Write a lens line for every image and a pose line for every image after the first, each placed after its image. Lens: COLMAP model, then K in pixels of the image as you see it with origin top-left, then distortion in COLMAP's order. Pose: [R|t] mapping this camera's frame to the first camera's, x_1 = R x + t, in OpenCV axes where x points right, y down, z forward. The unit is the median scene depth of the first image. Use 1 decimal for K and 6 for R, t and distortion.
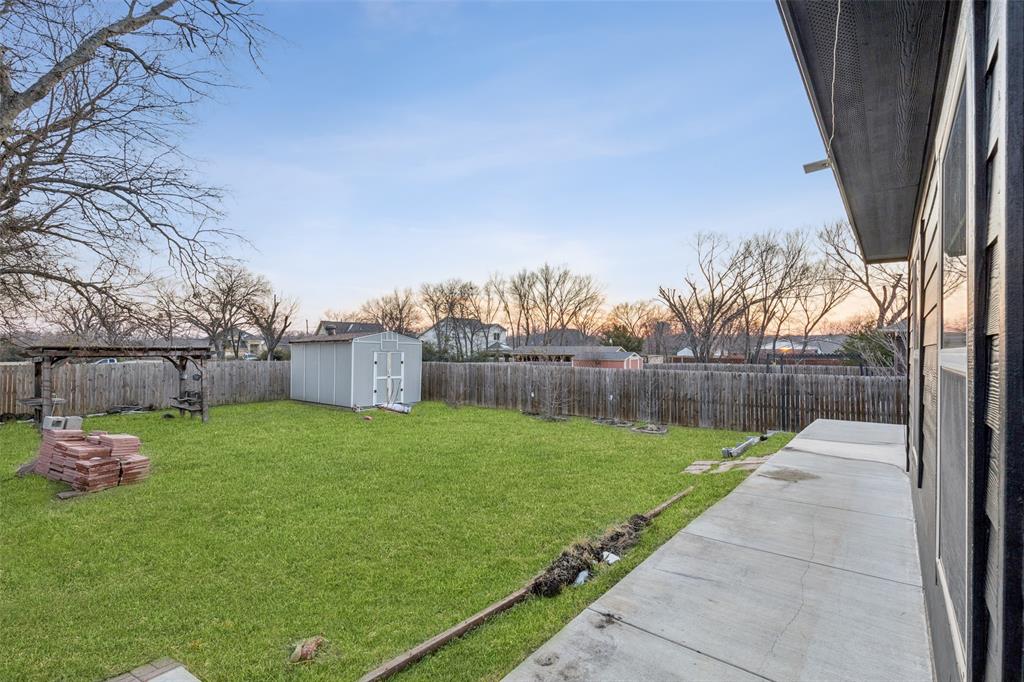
lens RADIAL K [[459.7, 0, 509.0], [0, 459.7, 348.6], [0, 0, 1]] dist [0.010003, -0.000884]
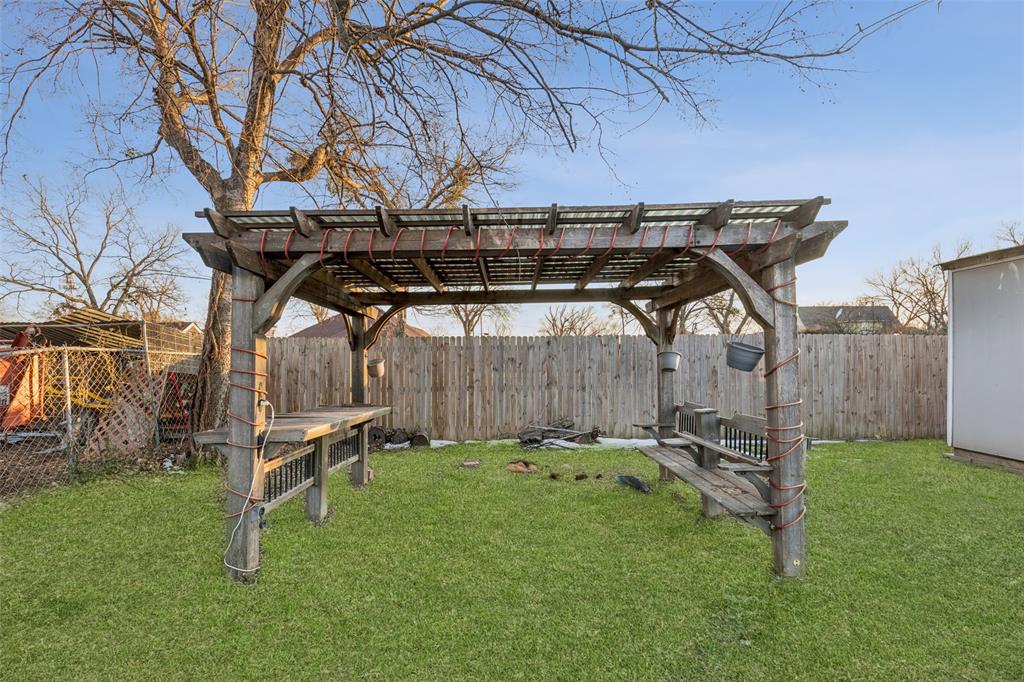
lens RADIAL K [[459.7, 0, 509.0], [0, 459.7, 348.6], [0, 0, 1]] dist [0.010003, -0.000884]
pose [[0.643604, -0.020522, -0.765083, -0.512255], [0.009574, 0.999778, -0.018763, 0.054601], [0.765298, 0.004751, 0.643658, 0.683745]]
